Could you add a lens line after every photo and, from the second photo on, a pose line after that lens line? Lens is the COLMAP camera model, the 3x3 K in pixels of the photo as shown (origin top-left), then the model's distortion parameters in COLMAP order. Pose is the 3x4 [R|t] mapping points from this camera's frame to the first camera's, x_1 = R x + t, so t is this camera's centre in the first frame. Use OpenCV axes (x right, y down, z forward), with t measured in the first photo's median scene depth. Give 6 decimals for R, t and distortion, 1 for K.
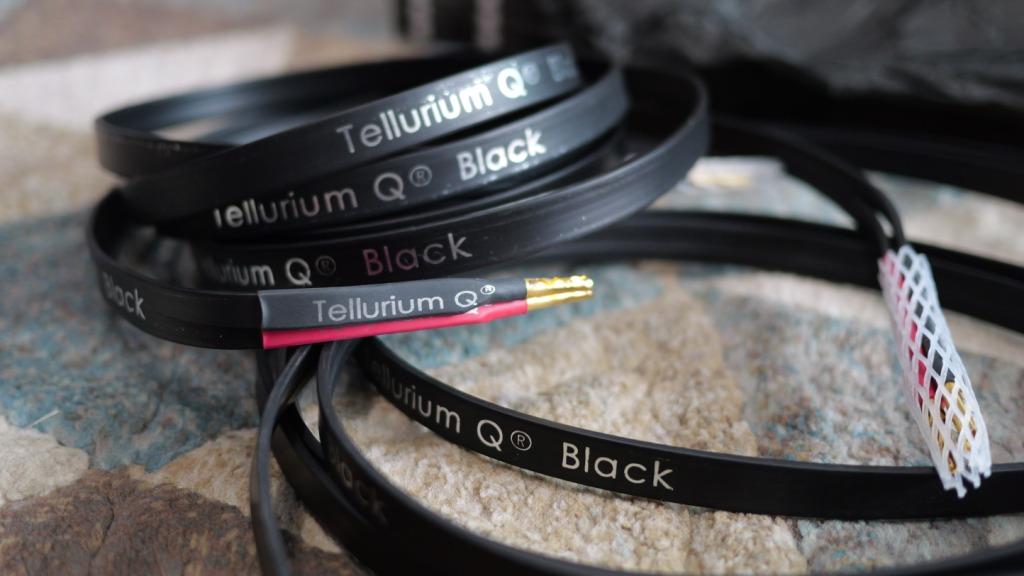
lens RADIAL K [[1287.1, 0, 511.0], [0, 1287.1, 287.8], [0, 0, 1]] dist [0.009673, 0.000000]
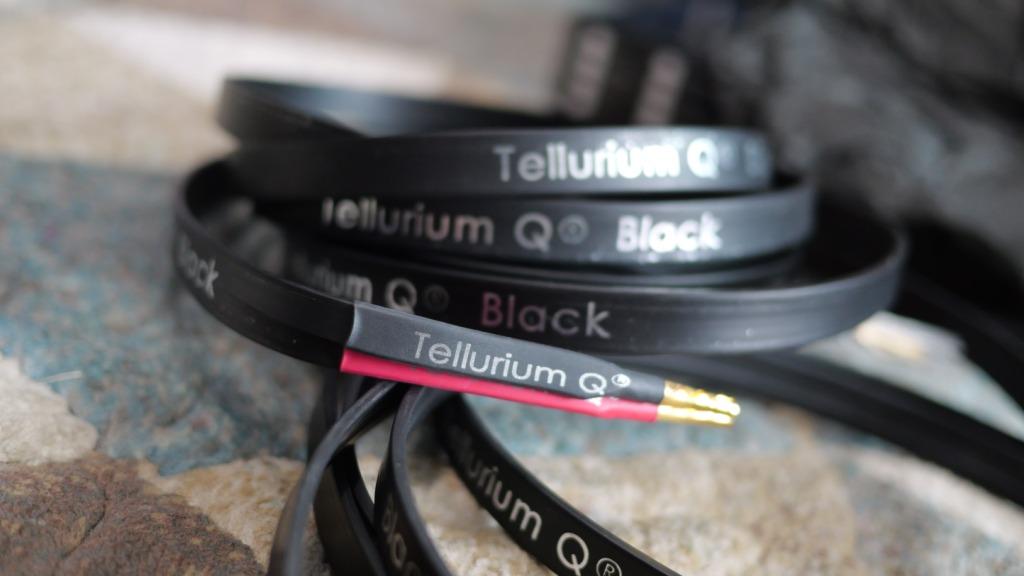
lens RADIAL K [[1287.1, 0, 514.6], [0, 1287.1, 286.1], [0, 0, 1]] dist [0.009673, 0.000000]
pose [[0.957435, 0.284108, -0.051000, -0.053418], [-0.287529, 0.954269, -0.081846, 0.028306], [0.025415, 0.093026, 0.995339, 0.164315]]
